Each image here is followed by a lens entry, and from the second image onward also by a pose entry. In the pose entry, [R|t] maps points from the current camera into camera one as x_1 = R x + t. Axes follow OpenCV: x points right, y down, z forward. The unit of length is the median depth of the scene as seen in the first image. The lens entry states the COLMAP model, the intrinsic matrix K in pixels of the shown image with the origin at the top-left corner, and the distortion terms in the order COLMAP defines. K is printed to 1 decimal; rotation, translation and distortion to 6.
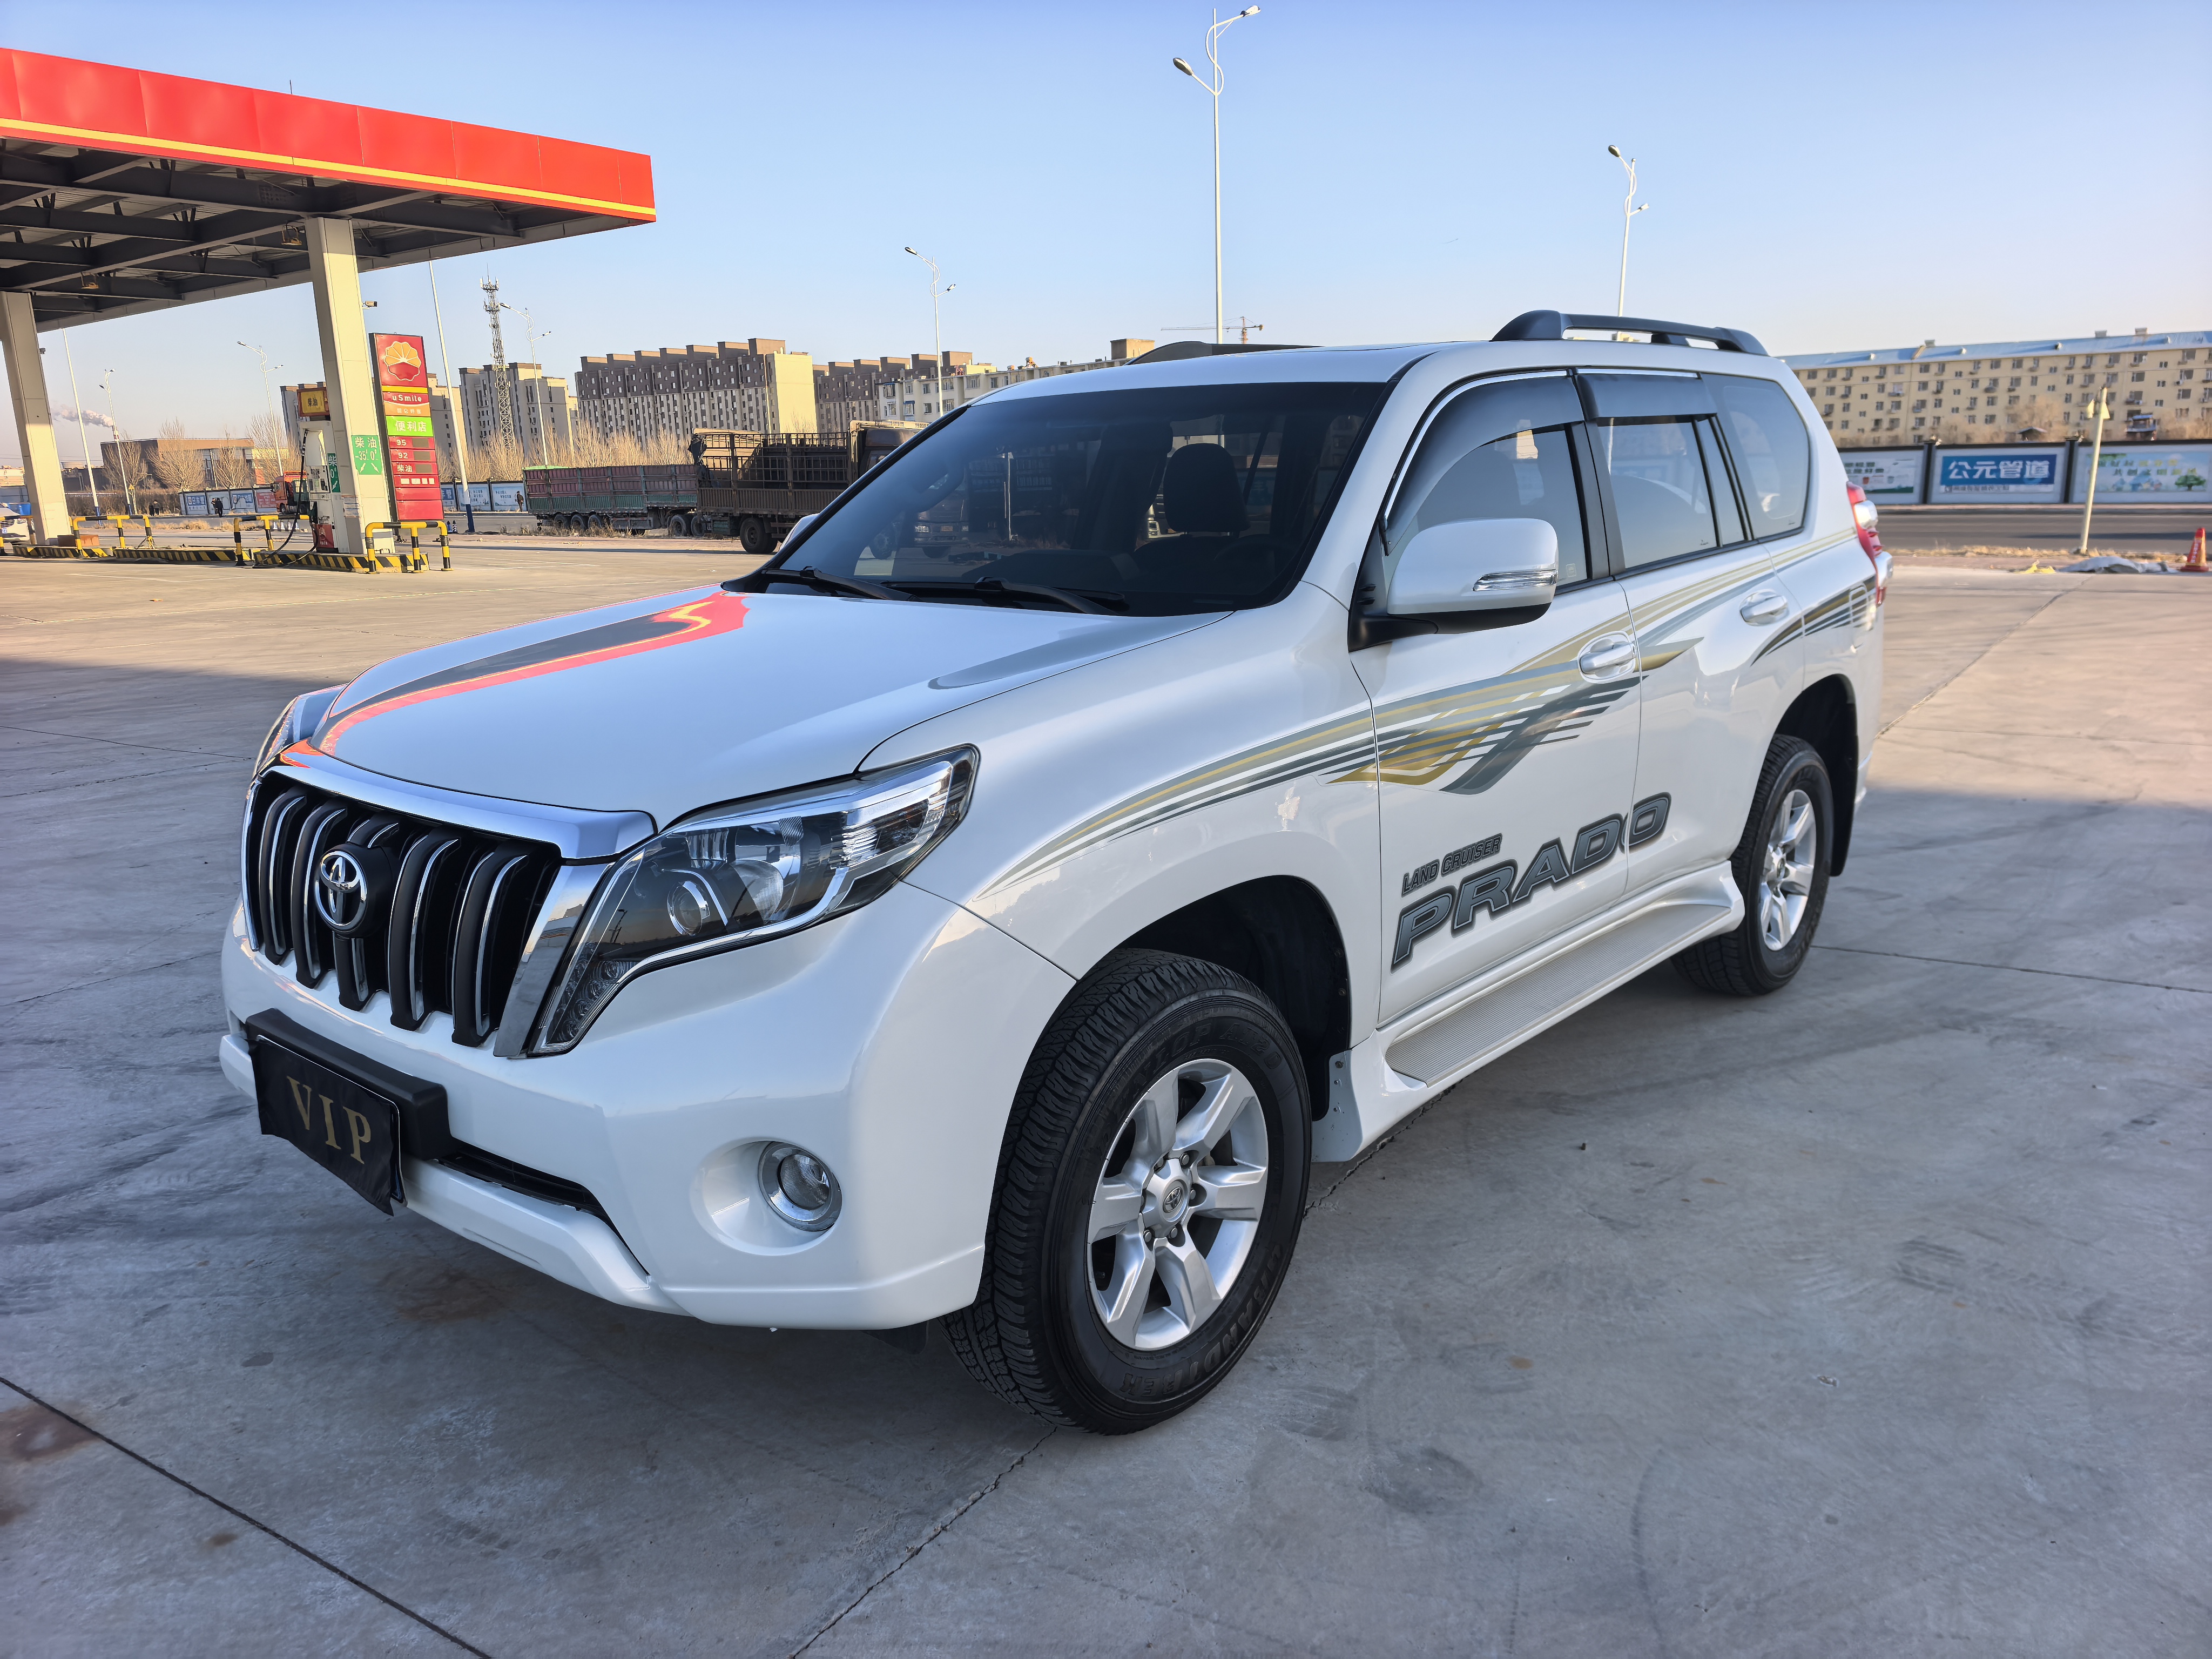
lens RADIAL K [[1609.6, 0, 1140.2], [0, 1609.6, 843.1], [0, 0, 1]] dist [0.024480, -0.050318]
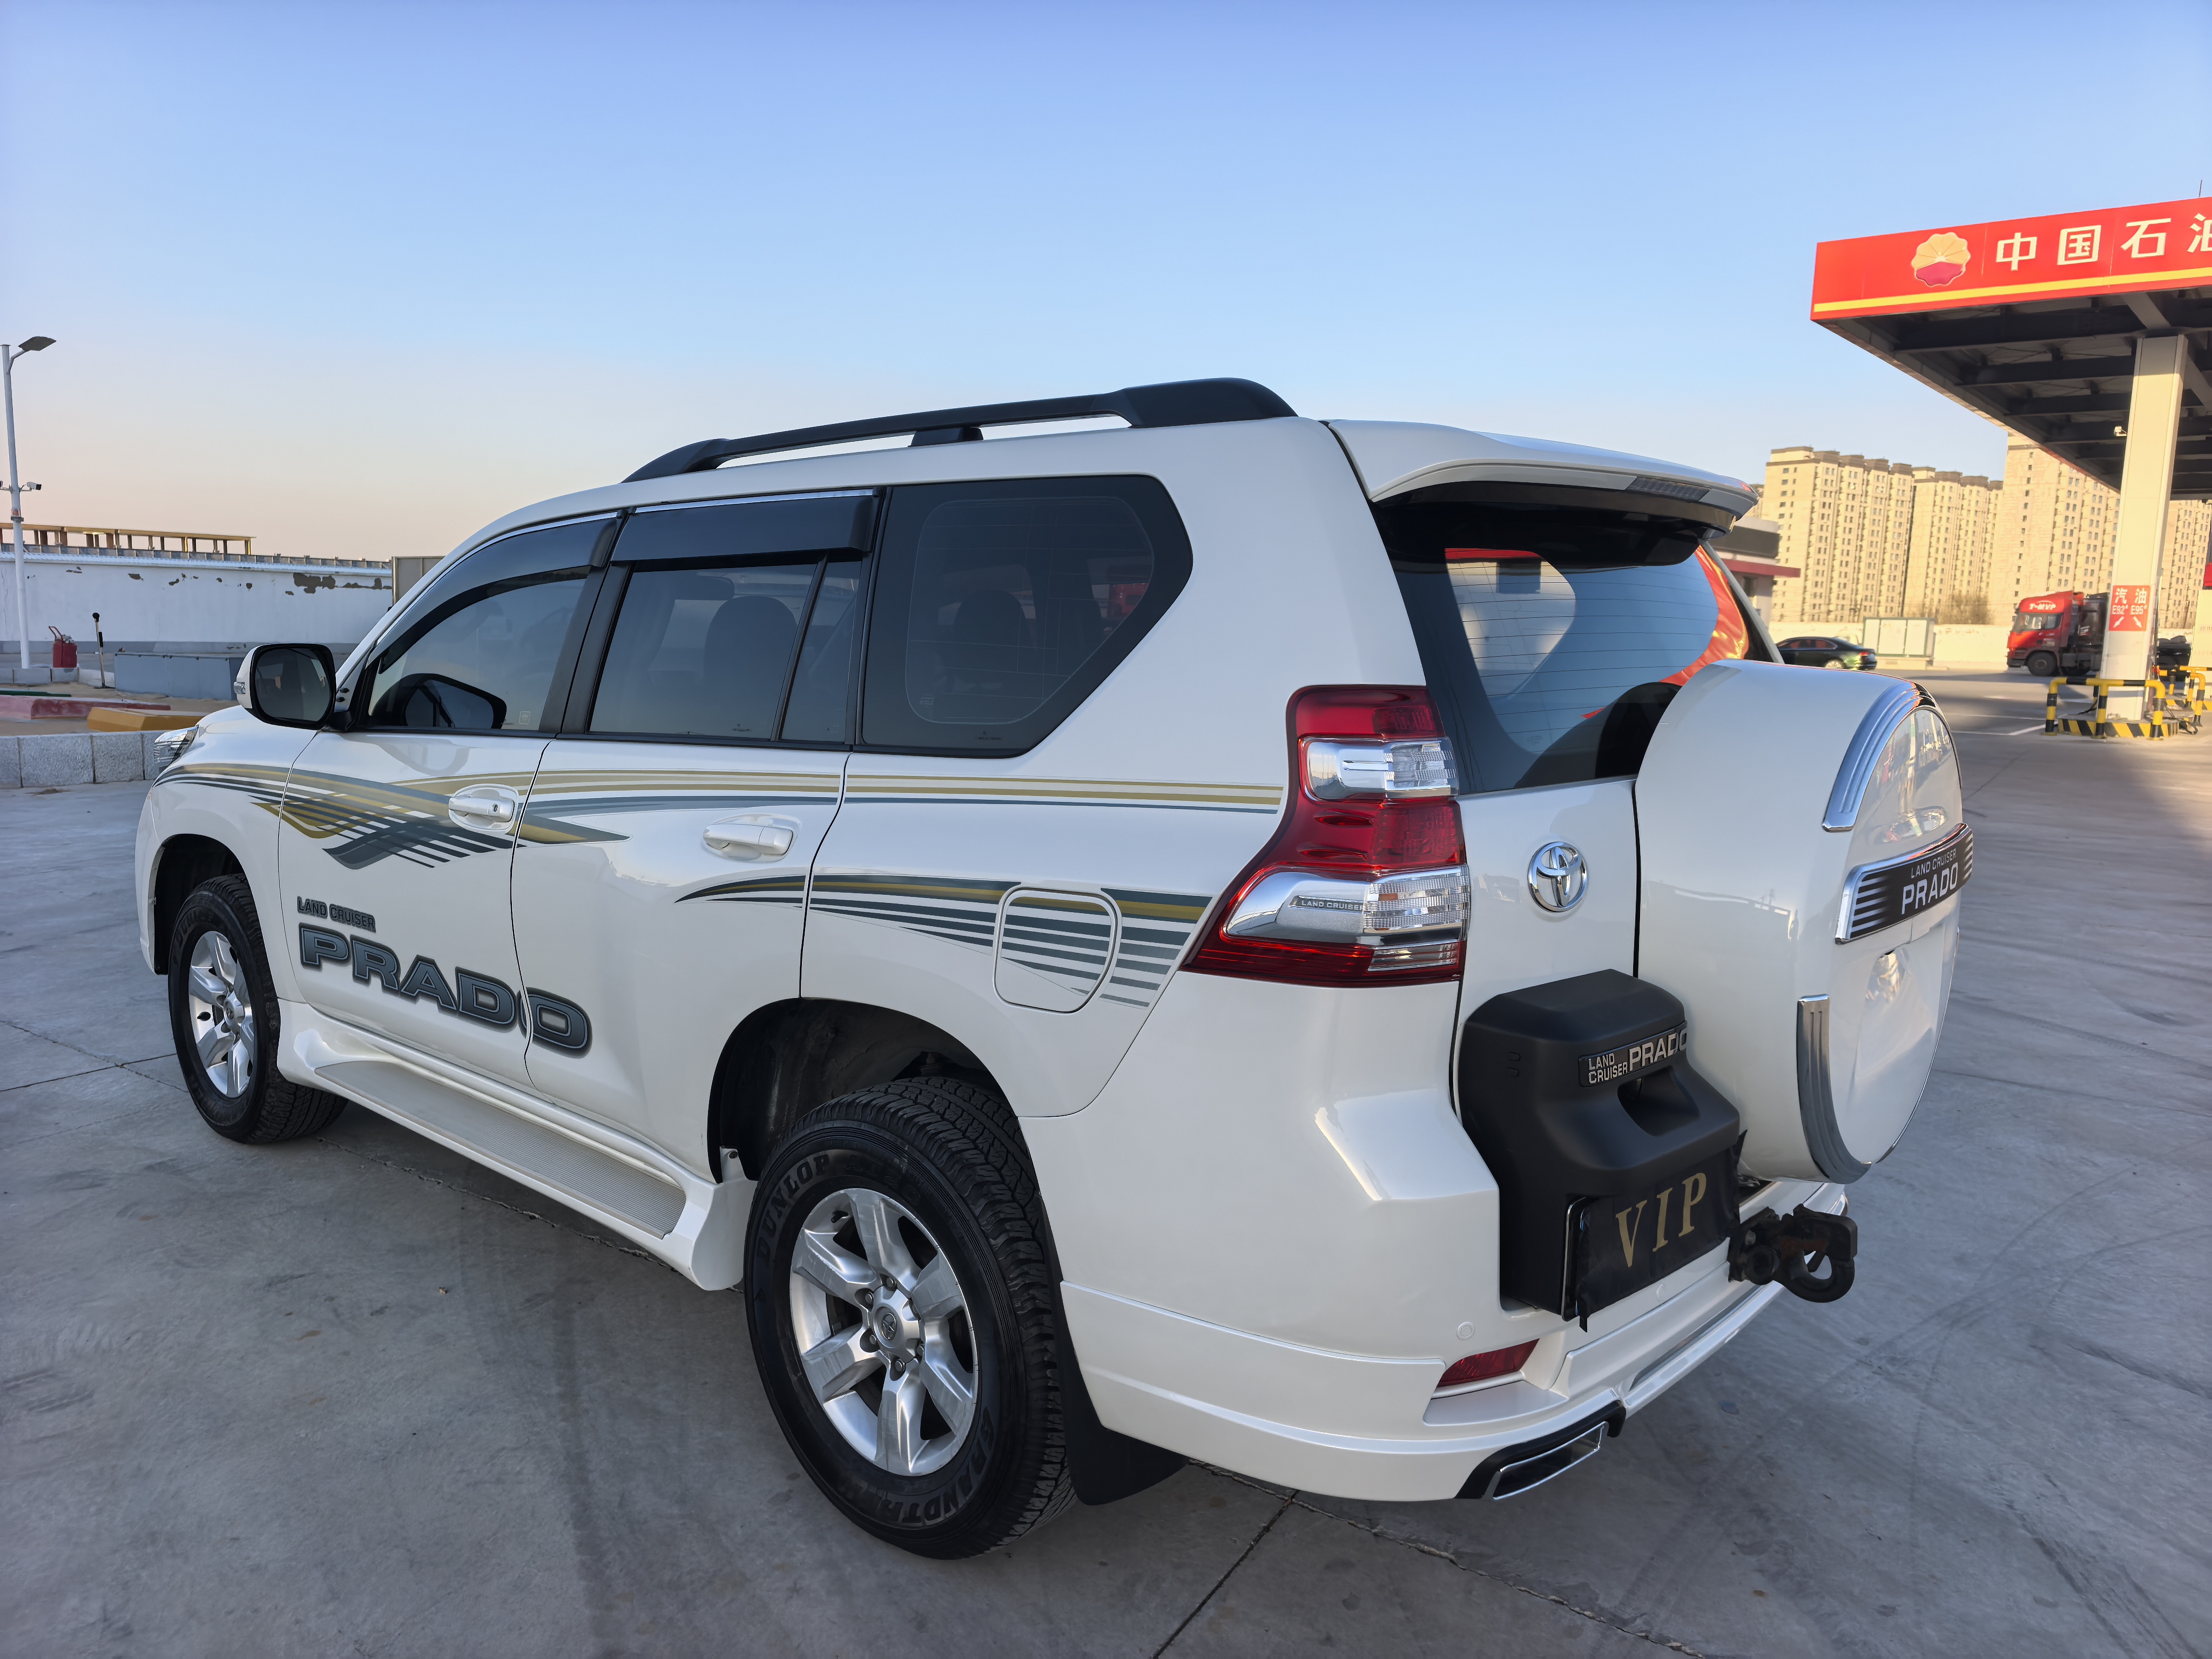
lens RADIAL K [[1609.6, 0, 1037.0], [0, 1609.6, 838.6], [0, 0, 1]] dist [0.024480, -0.050318]
pose [[-0.058302, 0.159910, -0.985408, 1.234376], [-0.236620, 0.956746, 0.169259, -0.341927], [0.969851, 0.243035, -0.017943, 1.364881]]
